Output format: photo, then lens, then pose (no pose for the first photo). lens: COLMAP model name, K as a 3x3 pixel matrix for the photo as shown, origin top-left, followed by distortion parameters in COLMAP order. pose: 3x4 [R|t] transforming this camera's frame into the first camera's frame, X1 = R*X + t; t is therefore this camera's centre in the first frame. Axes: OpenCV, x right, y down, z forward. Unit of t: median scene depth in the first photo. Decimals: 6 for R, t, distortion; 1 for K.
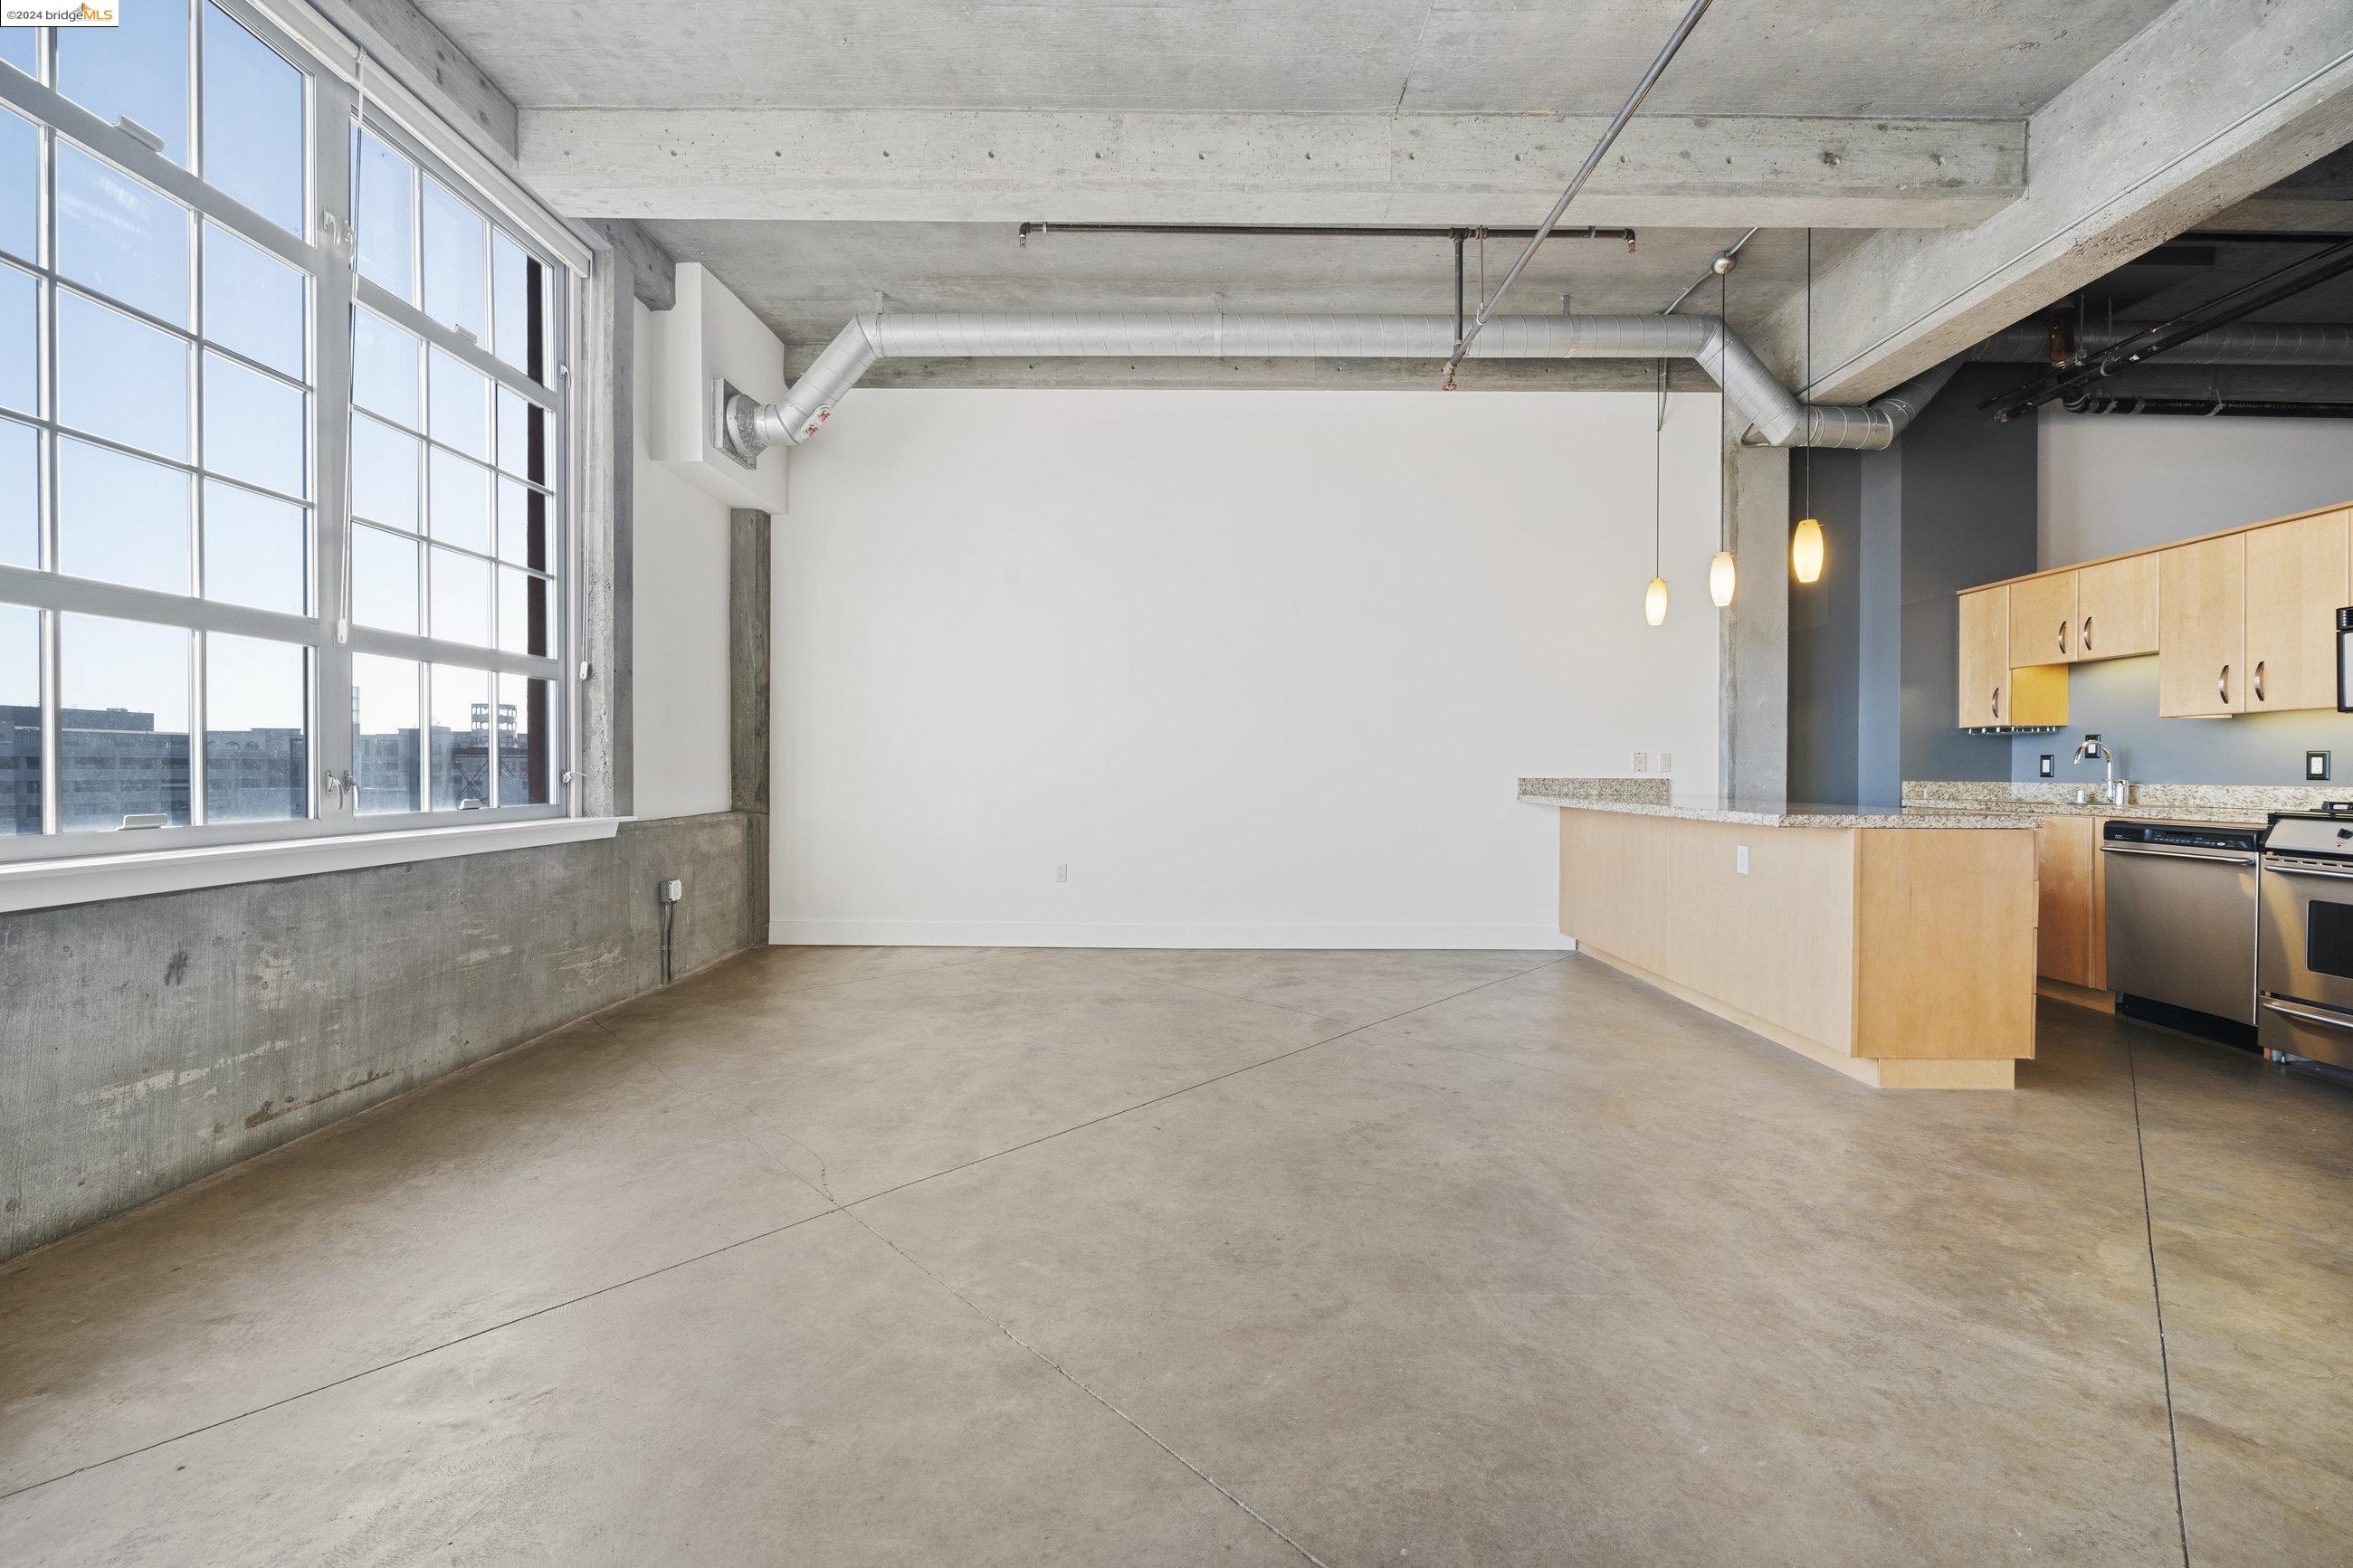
lens RADIAL K [[925.7, 0, 1180.6], [0, 925.7, 773.0], [0, 0, 1]] dist [-0.001703, -0.000882]
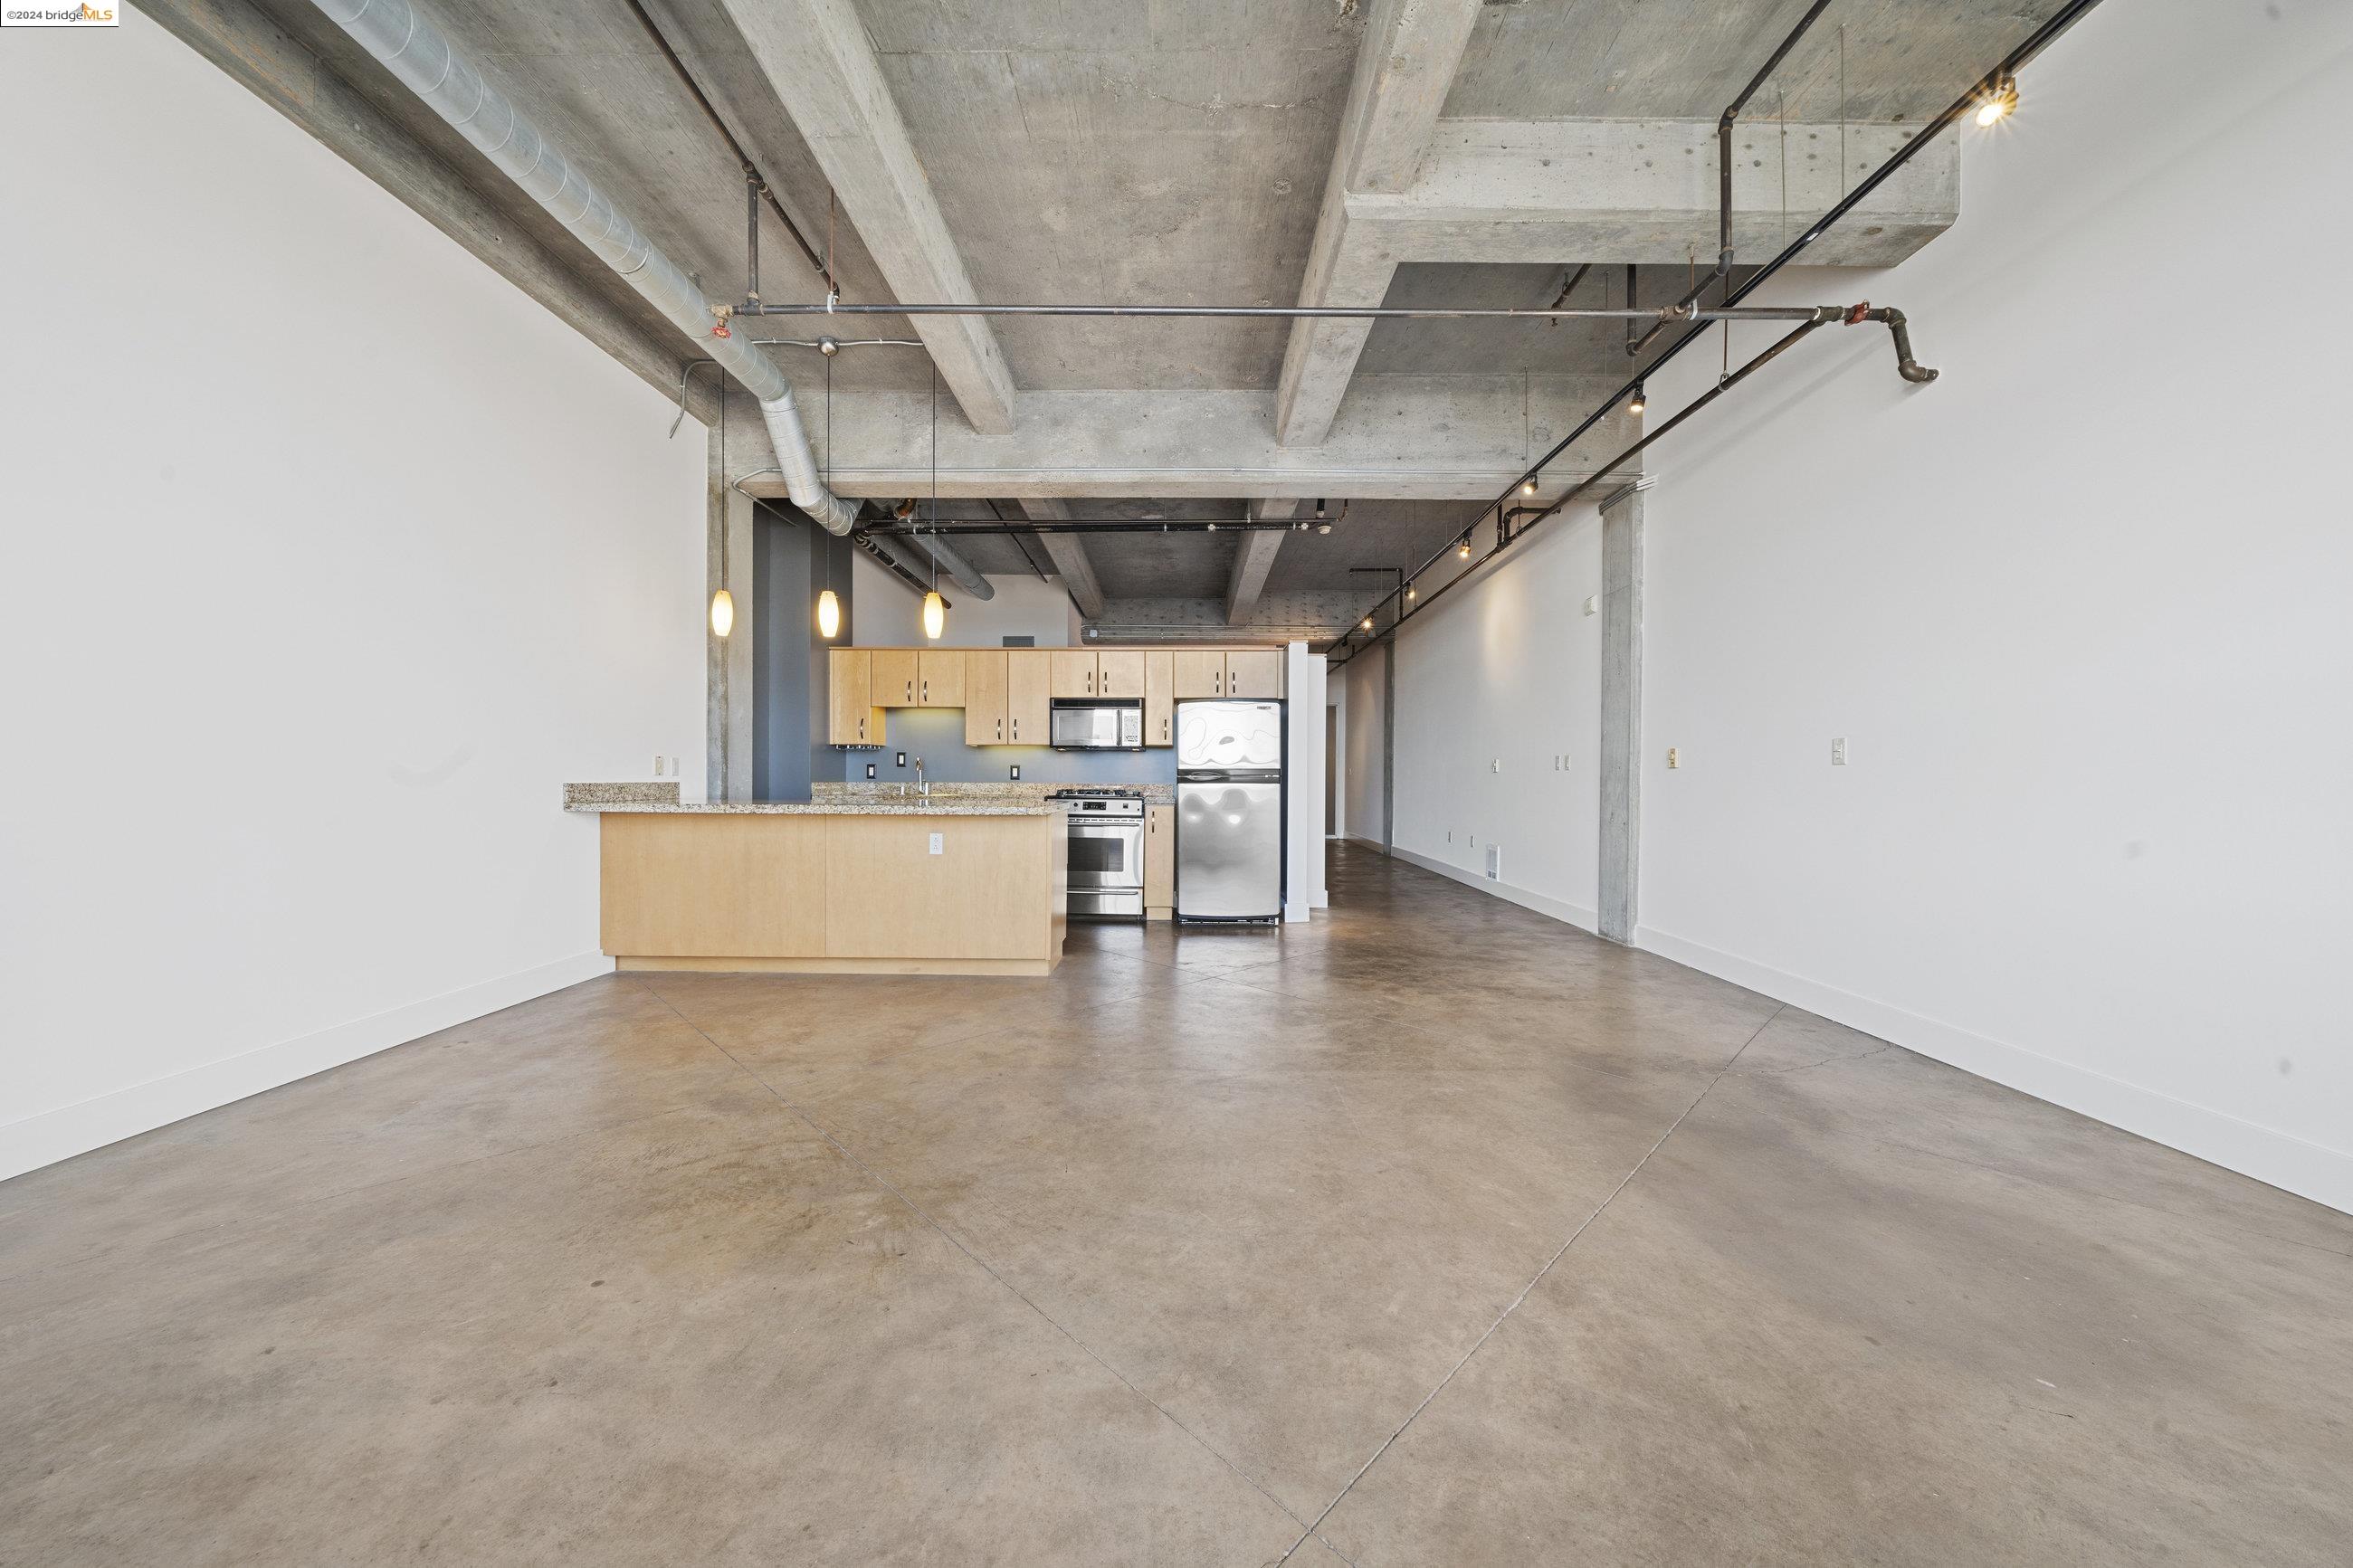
lens RADIAL K [[798.5, 0, 1172.9], [0, 798.5, 786.2], [0, 0, 1]] dist [-0.006584, -0.000064]
pose [[0.012070, -0.015880, 0.999801, -0.554051], [-0.002223, 0.999871, 0.015908, -0.007342], [-0.999925, -0.002415, 0.012033, 0.693881]]
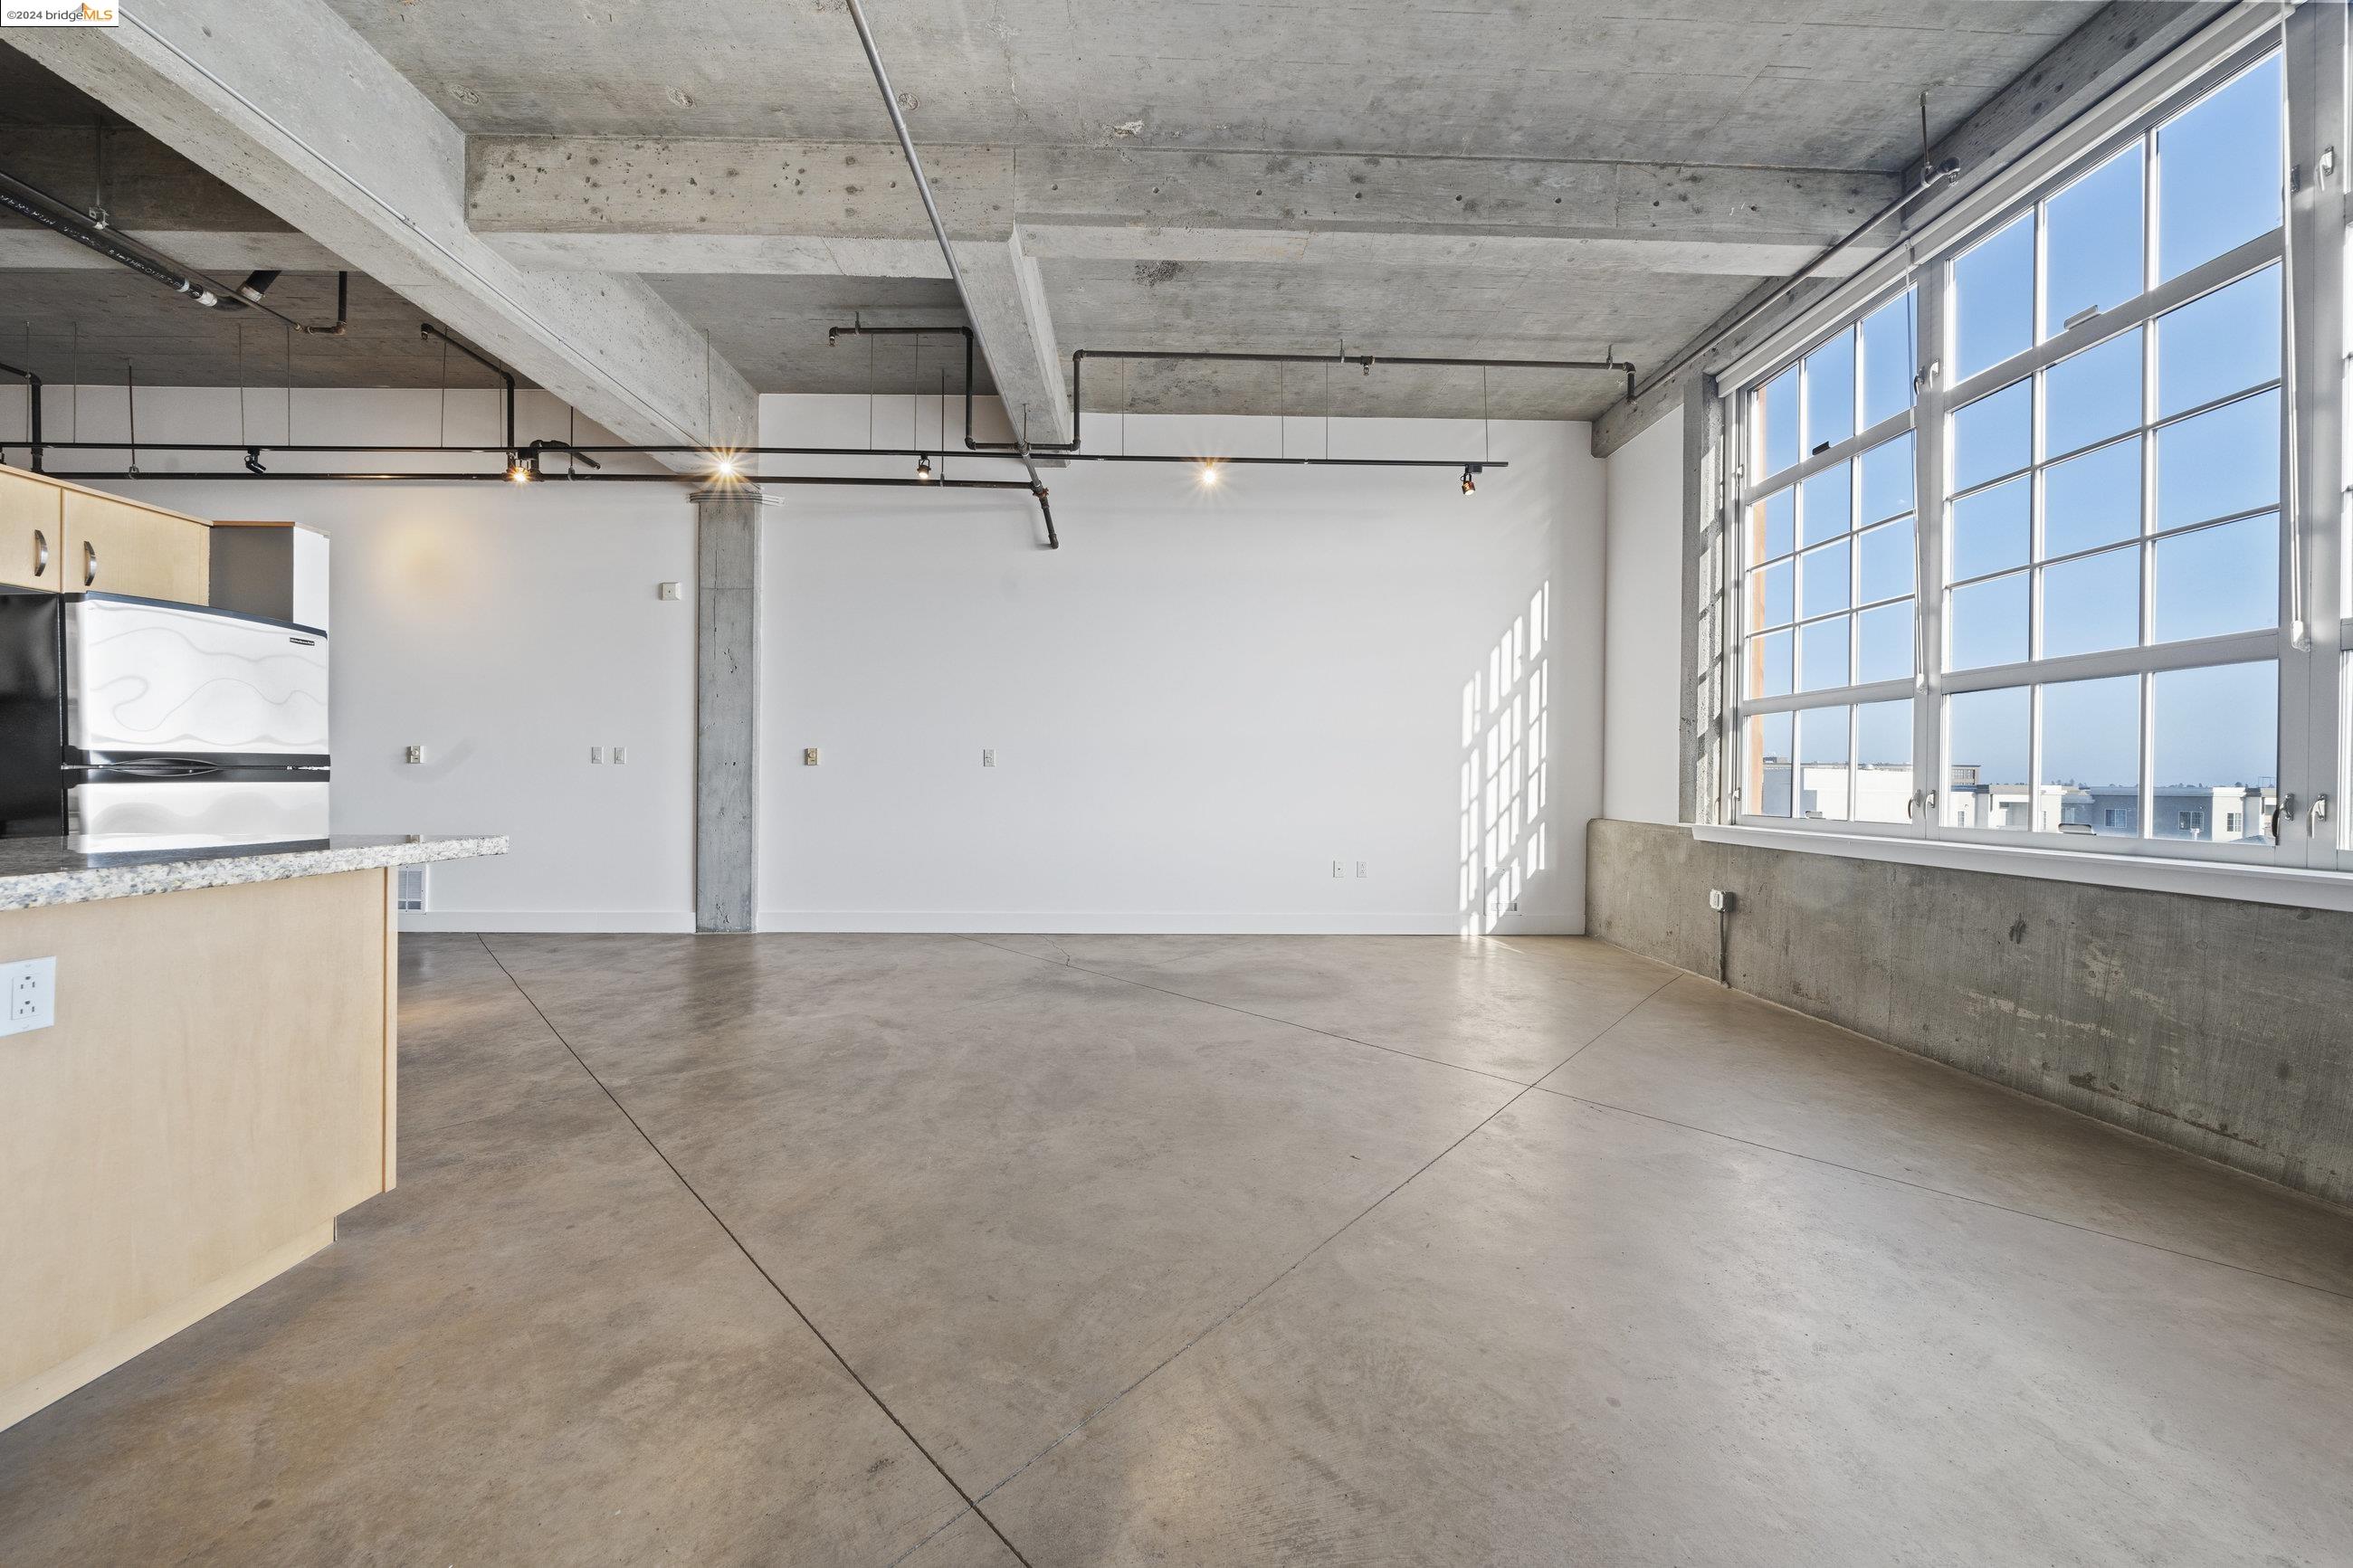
lens RADIAL K [[798.5, 0, 1176.9], [0, 798.5, 784.2], [0, 0, 1]] dist [-0.006584, -0.000064]
pose [[-0.999653, -0.012049, -0.023406, 0.143167], [-0.012279, 0.999877, 0.009713, -0.004872], [0.023286, 0.009997, -0.999679, 1.429637]]
